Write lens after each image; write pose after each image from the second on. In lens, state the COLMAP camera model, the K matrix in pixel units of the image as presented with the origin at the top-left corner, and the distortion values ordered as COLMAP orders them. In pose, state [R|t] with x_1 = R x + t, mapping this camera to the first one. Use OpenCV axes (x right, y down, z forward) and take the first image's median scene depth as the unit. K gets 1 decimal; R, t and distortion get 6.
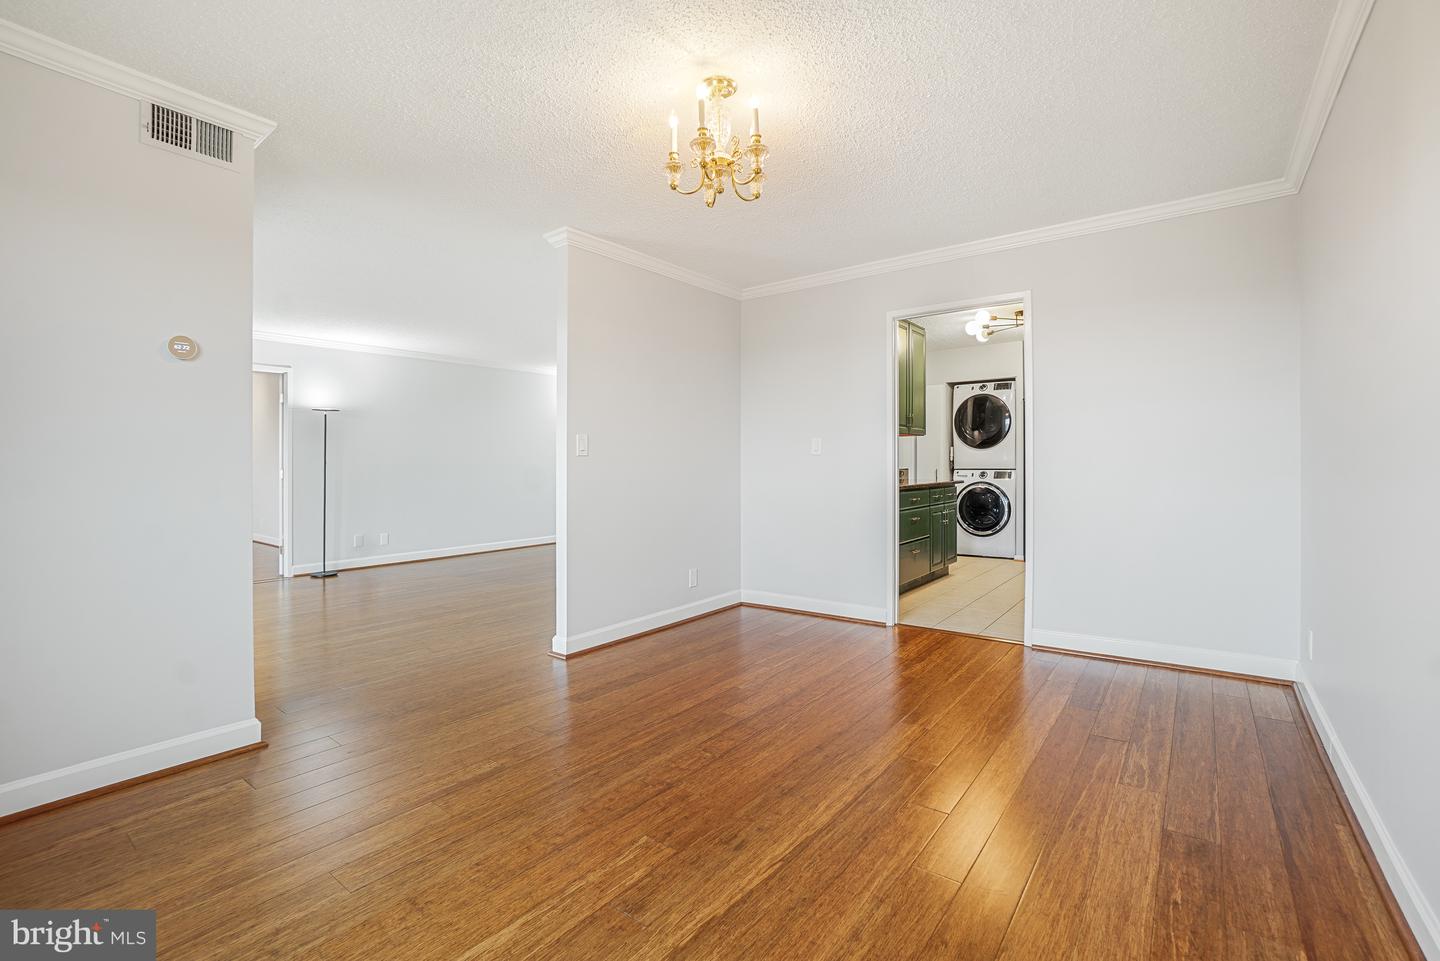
lens RADIAL K [[671.5, 0, 720.0], [0, 671.5, 480.5], [0, 0, 1]] dist [-0.028009, 0.024168]
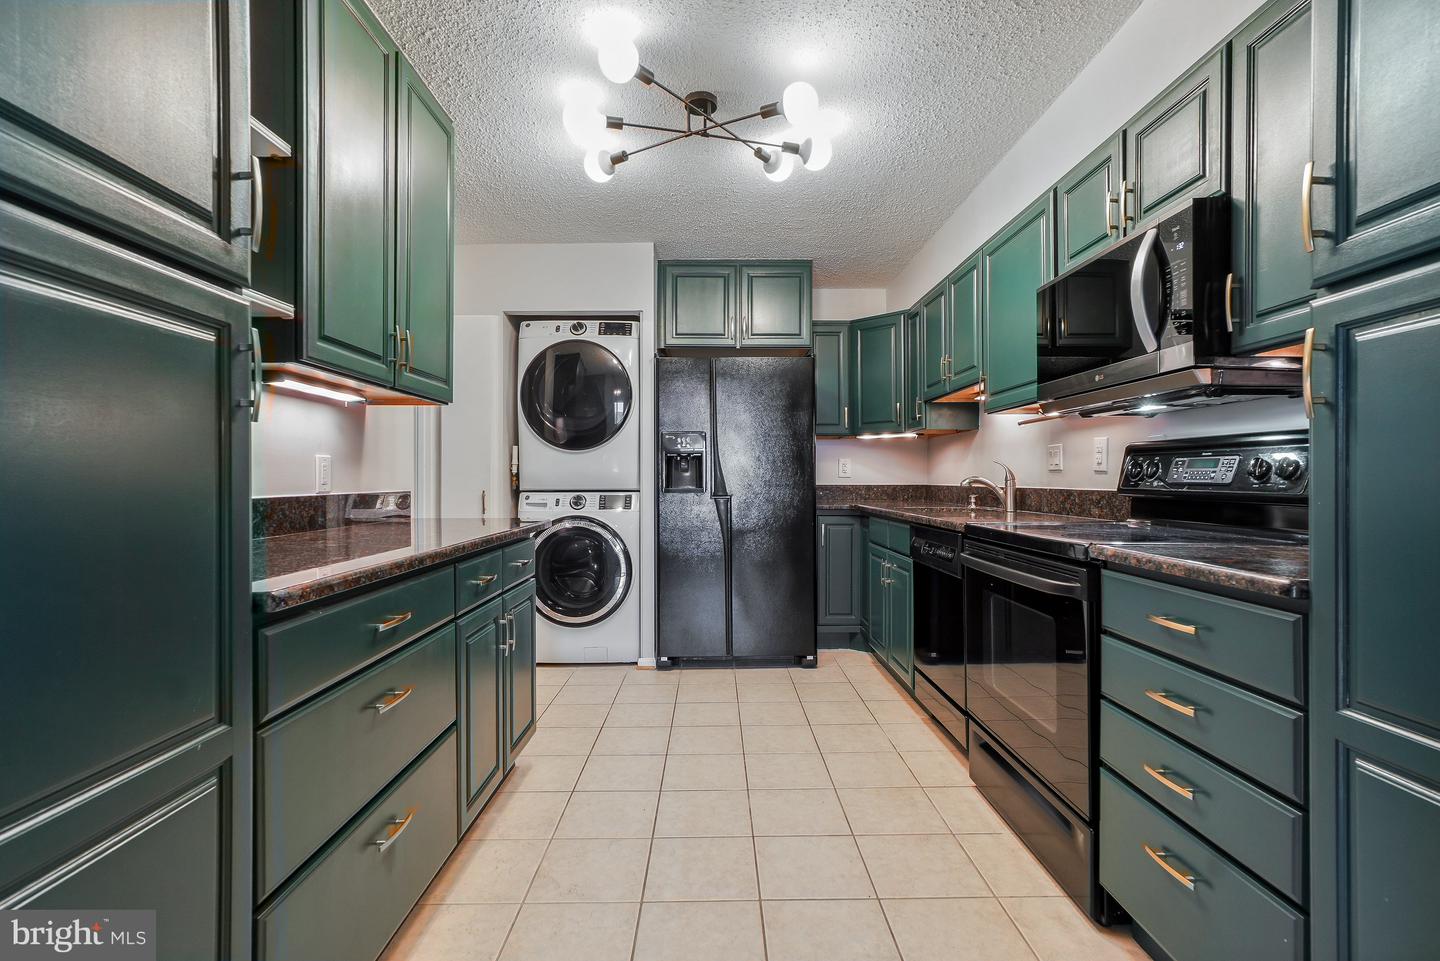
lens RADIAL K [[671.5, 0, 720.0], [0, 671.5, 480.5], [0, 0, 1]] dist [-0.028009, 0.024168]
pose [[0.790921, 0.001237, 0.611917, 0.167704], [0.009646, 0.999848, -0.014489, -0.016204], [-0.611842, 0.017363, 0.790789, 0.531162]]
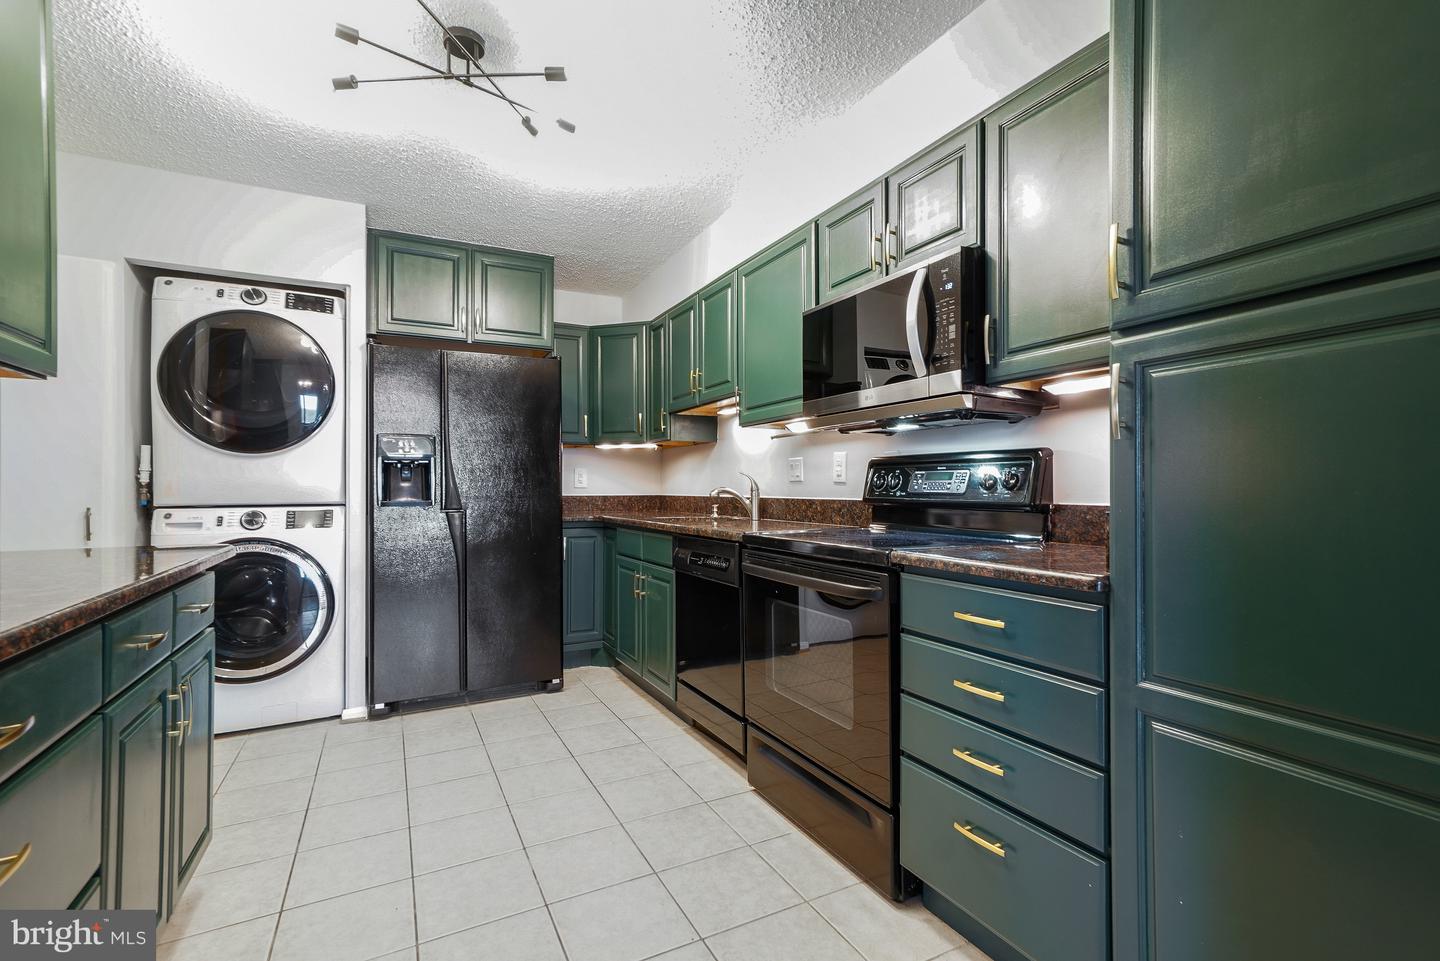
lens RADIAL K [[660.2, 0, 723.0], [0, 660.2, 485.7], [0, 0, 1]] dist [0.000906, 0.011448]
pose [[0.430582, 0.005587, 0.902534, 0.160967], [0.018016, 0.999728, -0.014784, -0.017802], [-0.902372, 0.022626, 0.430364, 0.580780]]
